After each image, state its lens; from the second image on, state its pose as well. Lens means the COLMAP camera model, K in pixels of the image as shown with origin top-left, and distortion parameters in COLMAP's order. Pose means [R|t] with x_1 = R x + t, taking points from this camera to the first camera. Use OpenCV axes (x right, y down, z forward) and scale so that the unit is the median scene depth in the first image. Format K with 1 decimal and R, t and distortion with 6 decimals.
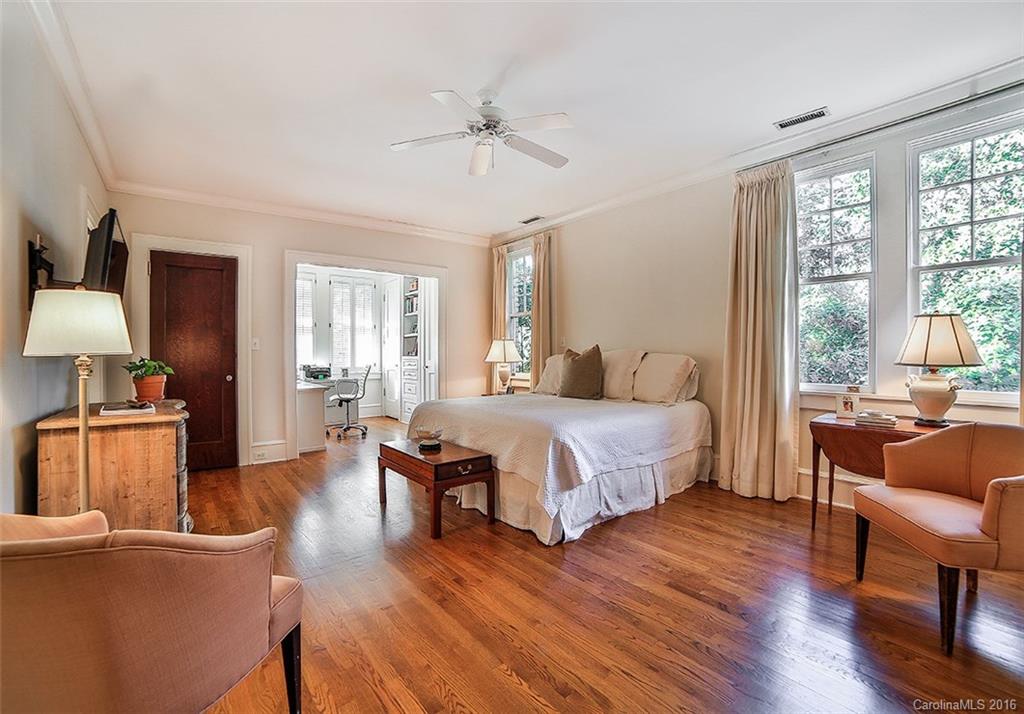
lens RADIAL K [[452.7, 0, 510.9], [0, 452.7, 358.5], [0, 0, 1]] dist [-0.083804, 0.035326]
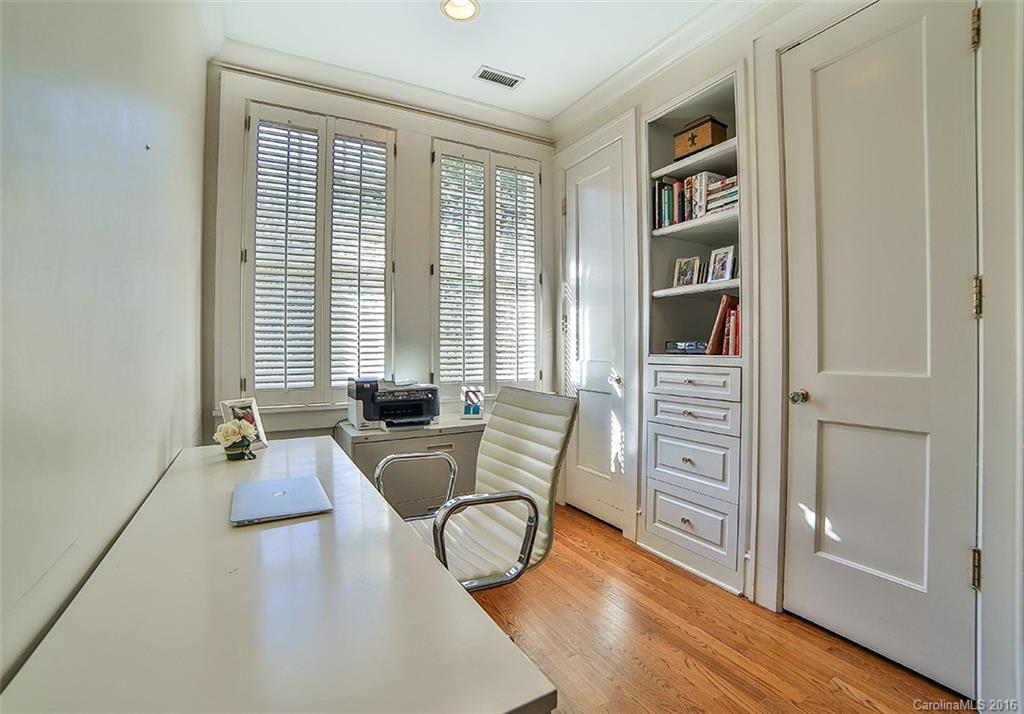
lens RADIAL K [[452.7, 0, 510.9], [0, 452.7, 358.5], [0, 0, 1]] dist [-0.083804, 0.035326]
pose [[0.986242, -0.000192, -0.165308, -0.285476], [-0.001705, 0.999934, -0.011333, 0.000896], [0.165299, 0.011459, 0.986177, 0.660710]]
